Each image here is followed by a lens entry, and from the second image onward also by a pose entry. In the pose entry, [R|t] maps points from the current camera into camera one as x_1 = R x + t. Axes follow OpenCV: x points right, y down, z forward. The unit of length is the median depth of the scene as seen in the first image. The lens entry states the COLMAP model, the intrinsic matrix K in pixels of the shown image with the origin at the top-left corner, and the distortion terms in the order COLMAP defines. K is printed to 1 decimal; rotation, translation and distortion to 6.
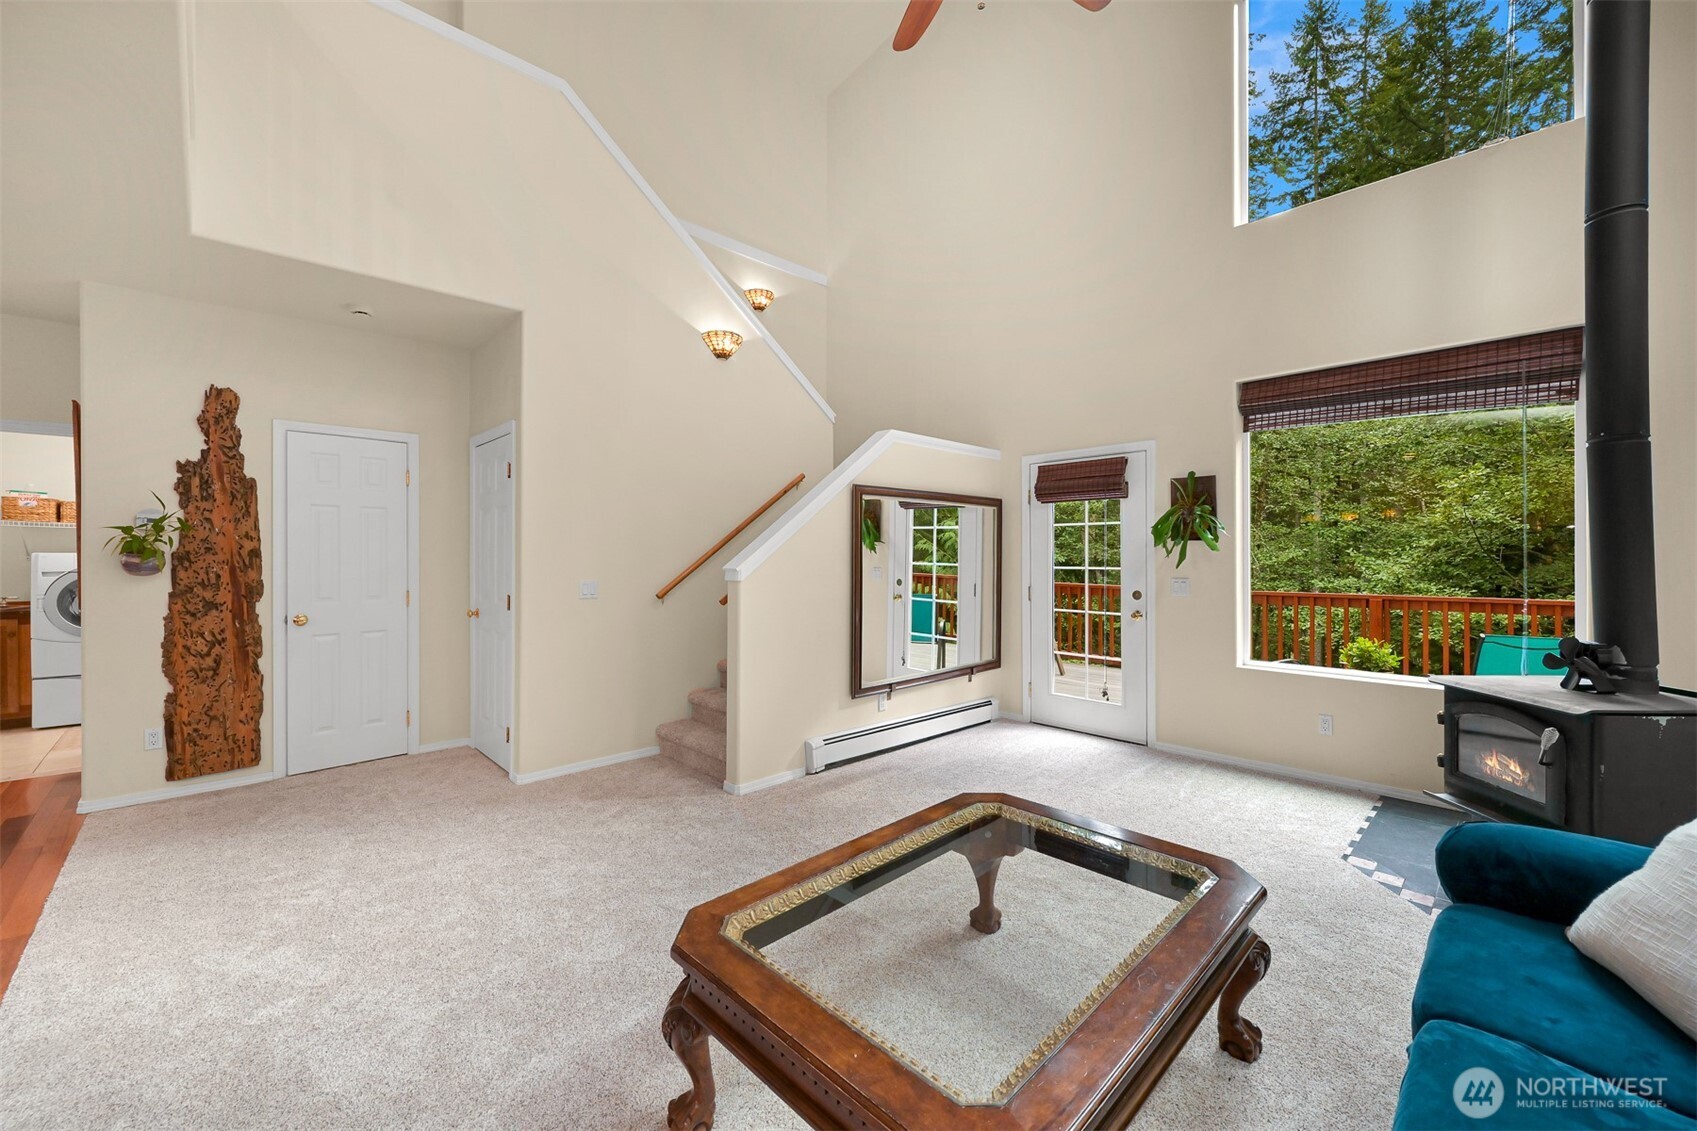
lens RADIAL K [[666.0, 0, 857.0], [0, 666.0, 558.4], [0, 0, 1]] dist [-0.003073, 0.000349]
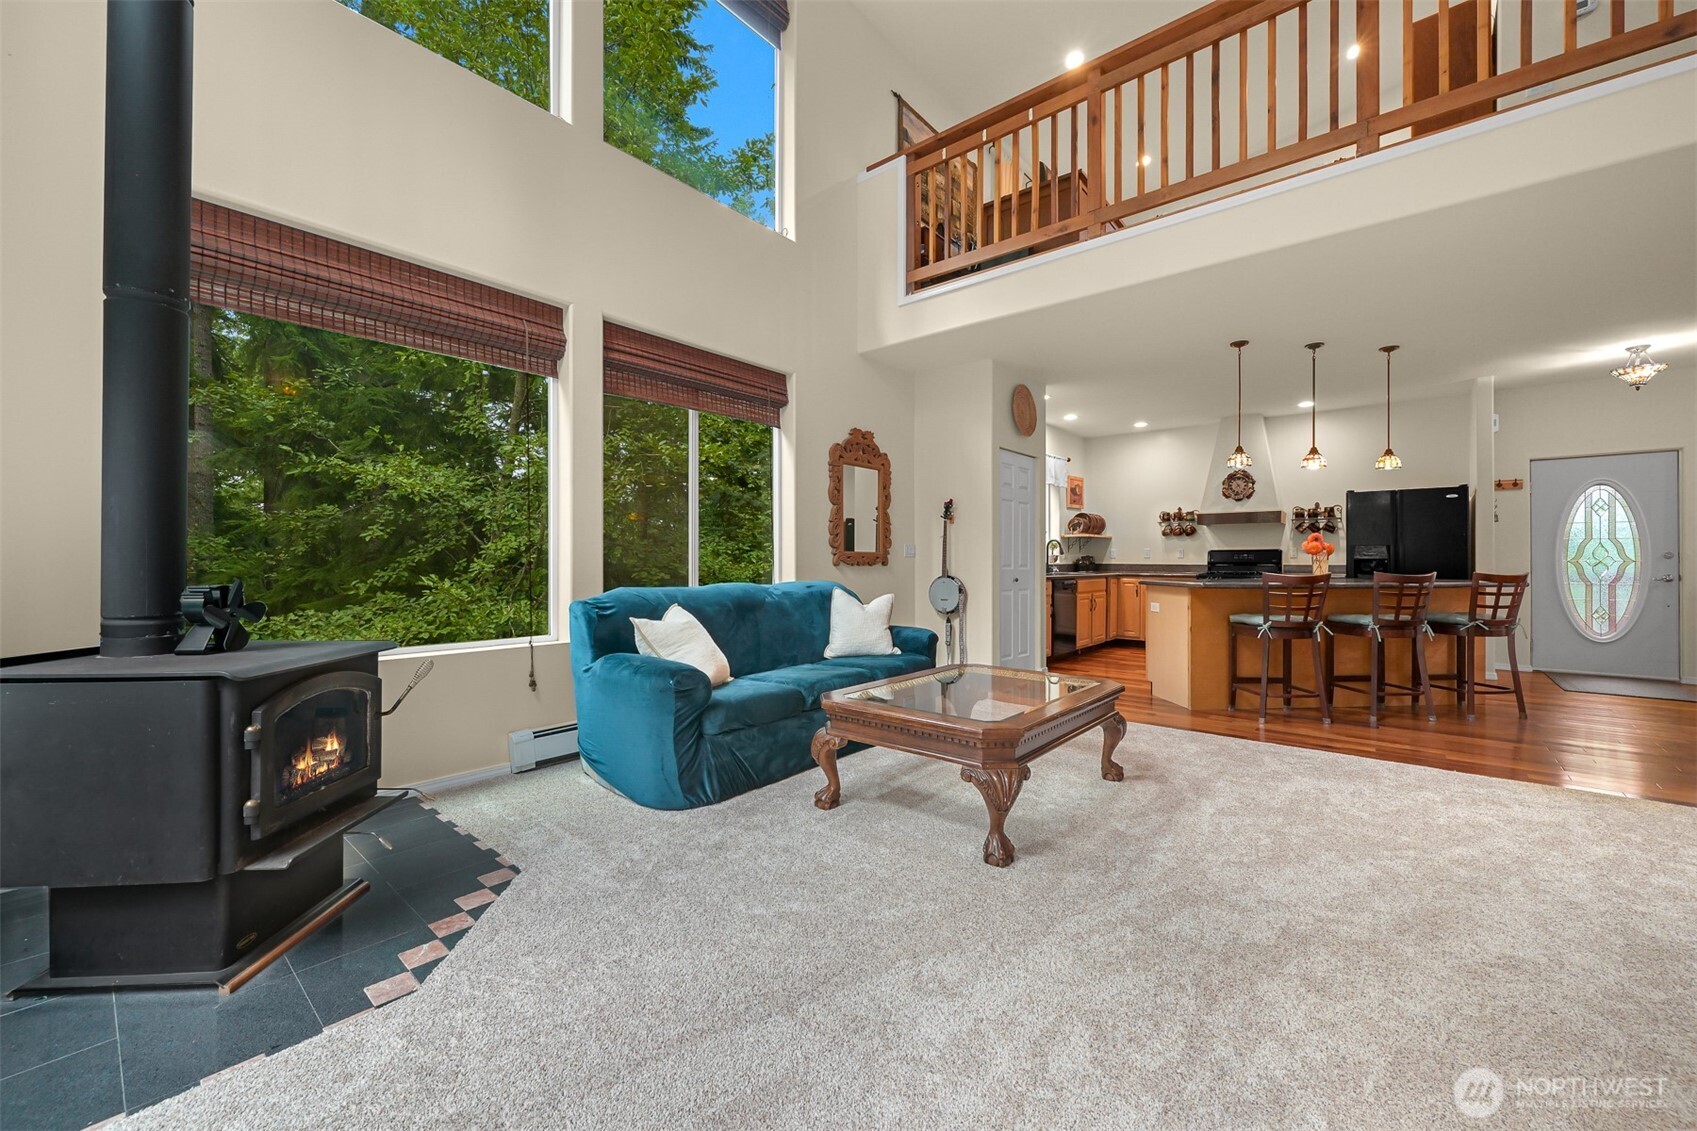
lens RADIAL K [[666.0, 0, 848.6], [0, 666.0, 559.9], [0, 0, 1]] dist [-0.003073, 0.000349]
pose [[-0.995153, -0.002923, -0.098299, 0.311915], [-0.003218, 0.999991, 0.002836, 0.061188], [0.098290, 0.003139, -0.995153, 1.196433]]
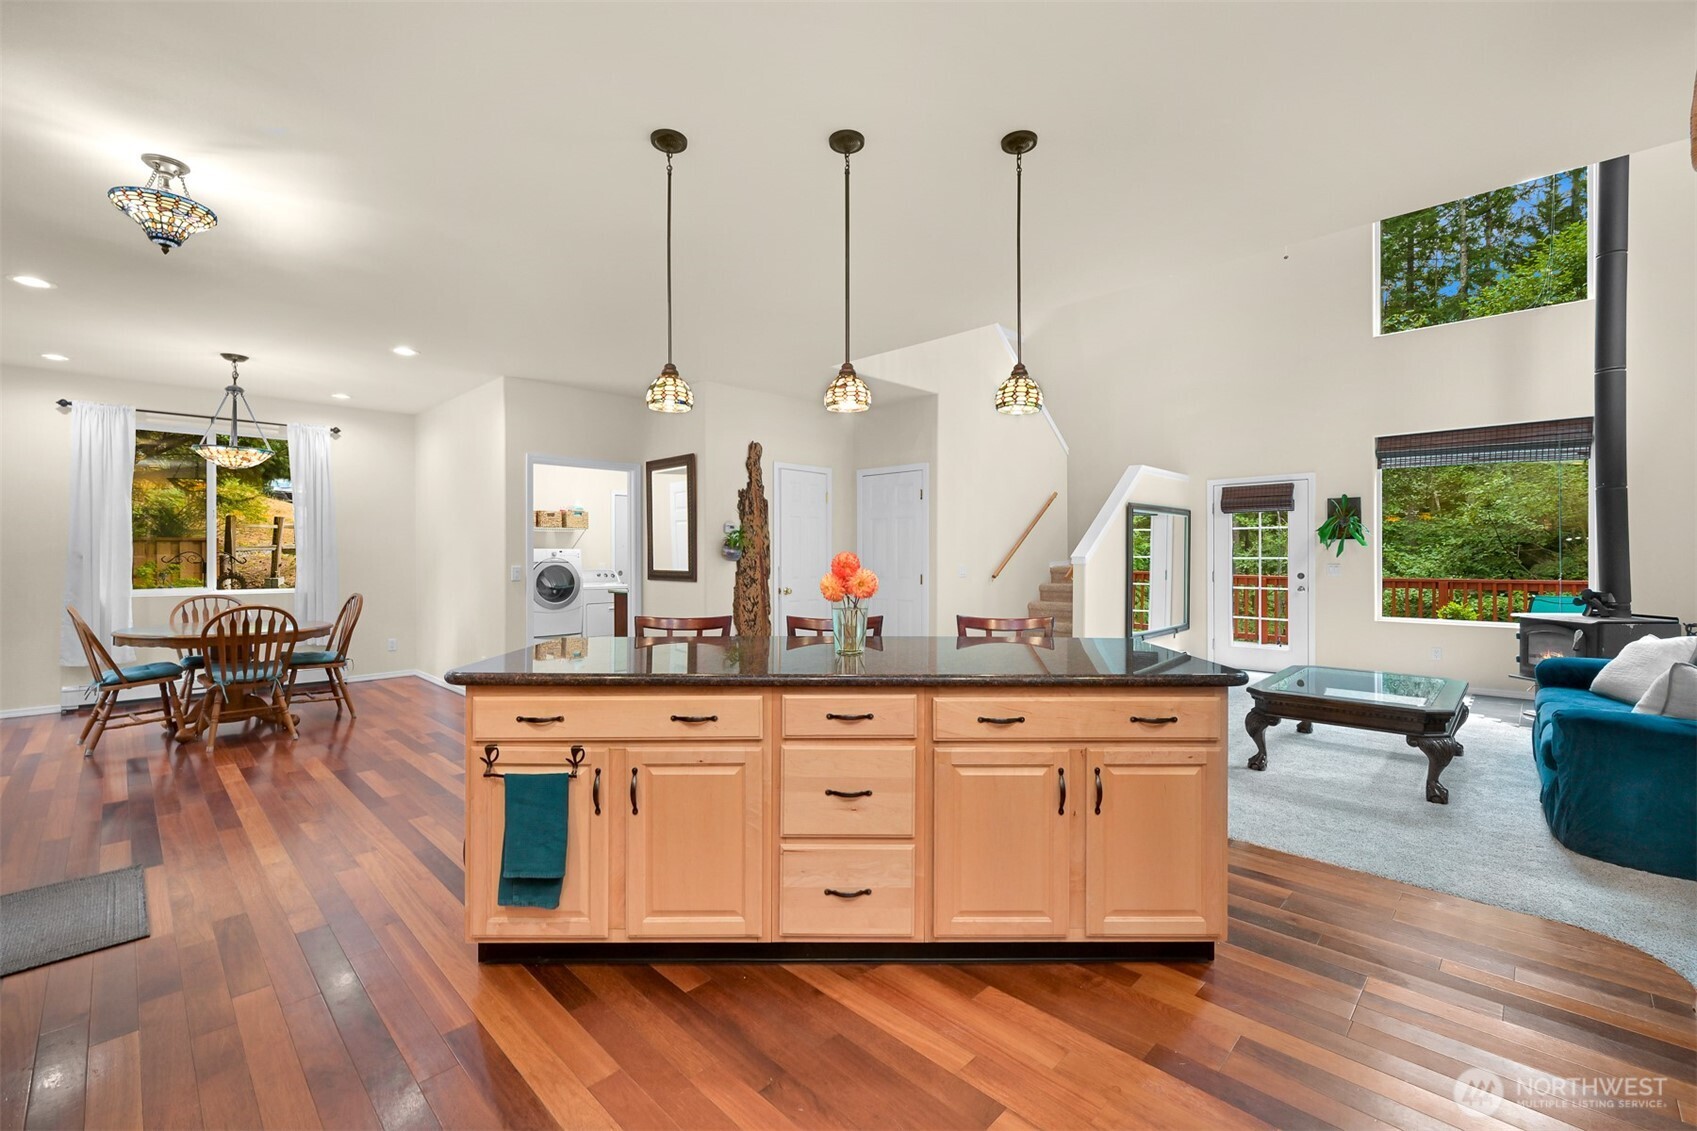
lens RADIAL K [[707.0, 0, 855.4], [0, 707.0, 560.2], [0, 0, 1]] dist [-0.002121, 0.000022]
pose [[0.999629, -0.001424, 0.027204, -0.740155], [0.001352, 0.999996, 0.002653, 0.017432], [-0.027208, -0.002616, 0.999626, -0.662416]]
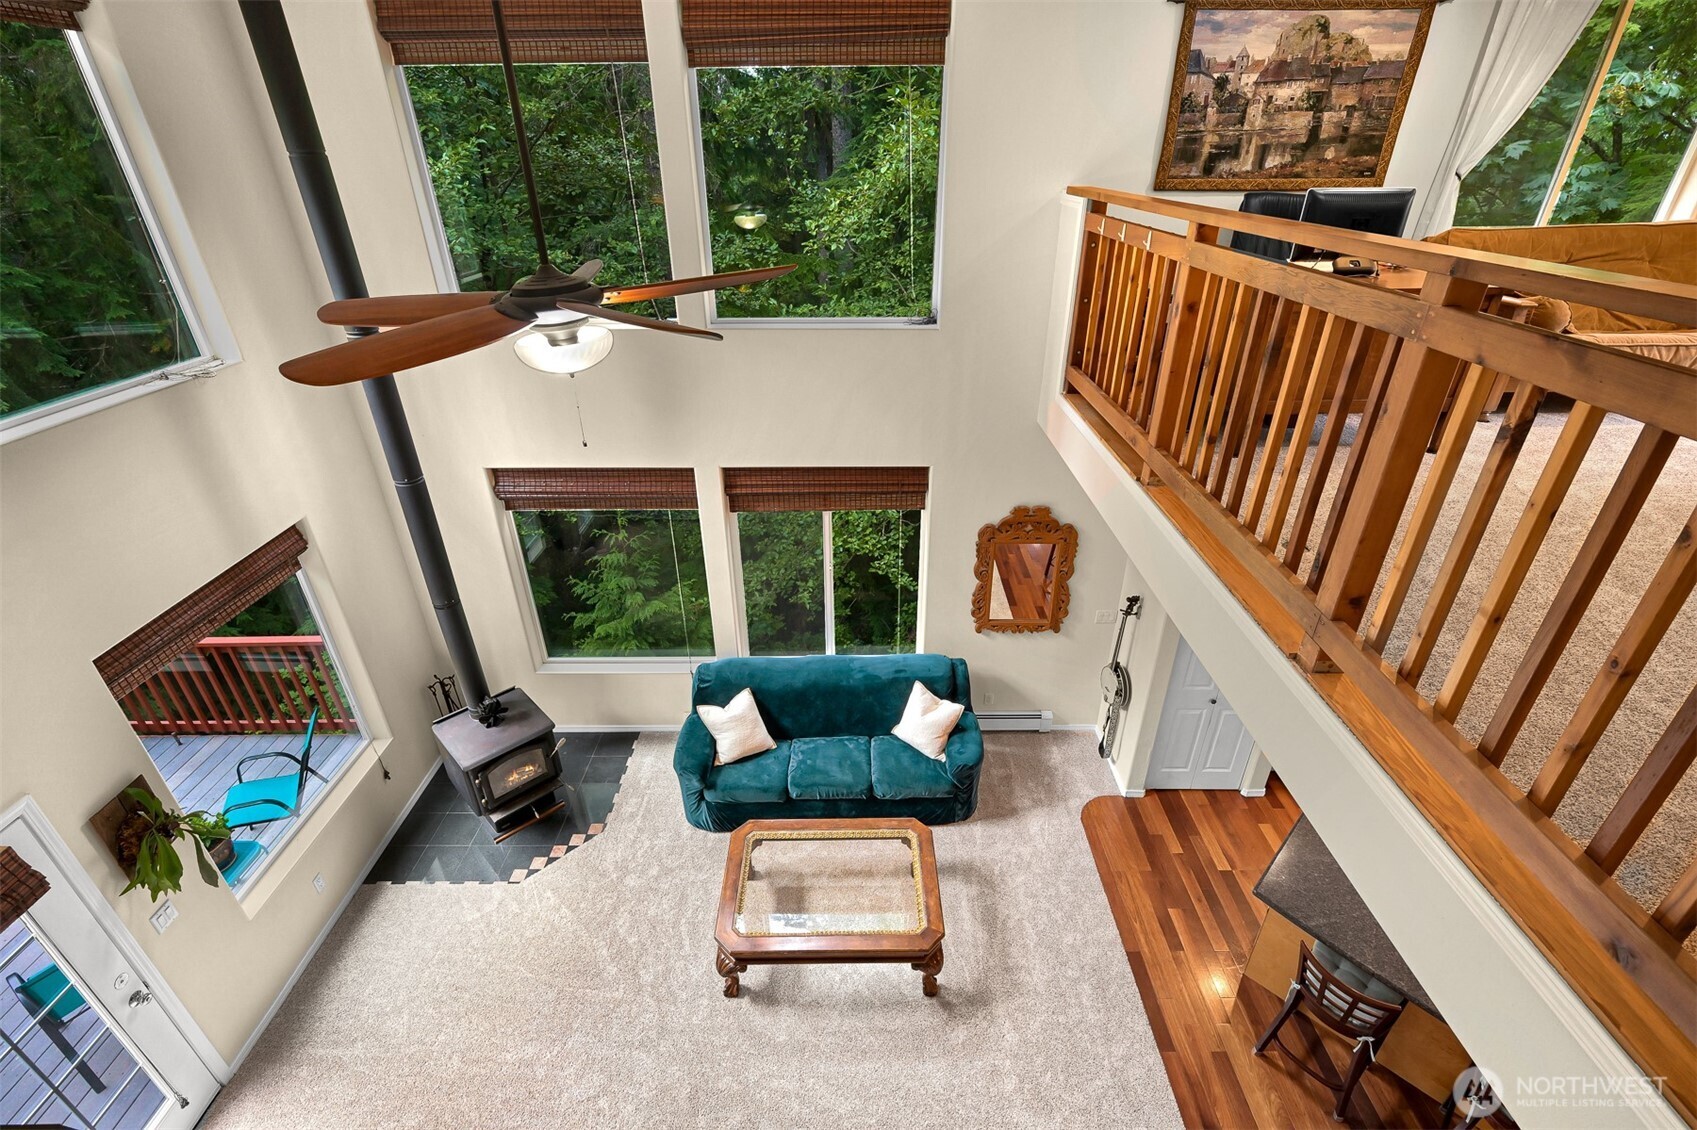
lens RADIAL K [[748.3, 0, 849.4], [0, 748.3, 569.5], [0, 0, 1]] dist [-0.001596, -0.000011]
pose [[-0.715436, -0.332396, 0.614544, -0.509272], [0.012540, 0.873330, 0.486968, -0.791157], [-0.698566, 0.356101, -0.620644, 0.964976]]
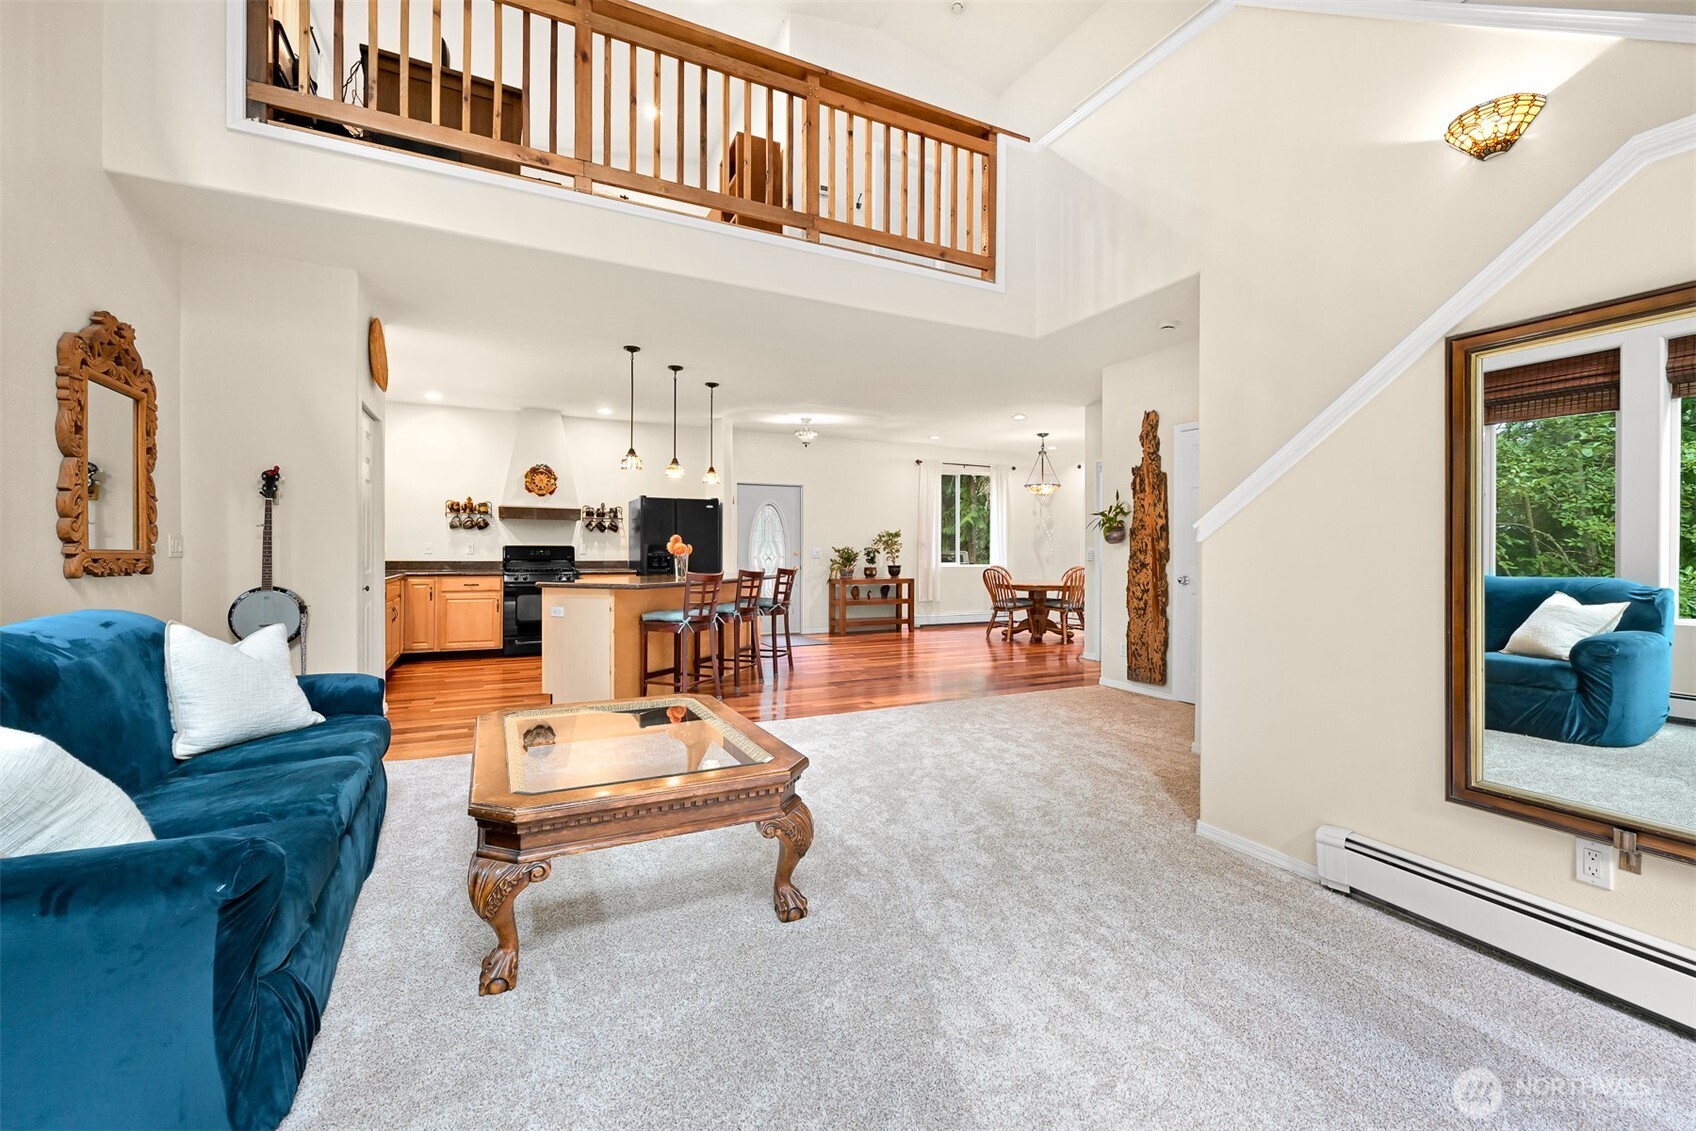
lens RADIAL K [[706.6, 0, 854.0], [0, 706.6, 552.1], [0, 0, 1]] dist [-0.002121, 0.000022]
pose [[-0.301464, -0.002857, -0.953473, 0.642485], [-0.006549, 0.999978, -0.000925, 0.046051], [0.953455, 0.005966, -0.301476, 0.825837]]
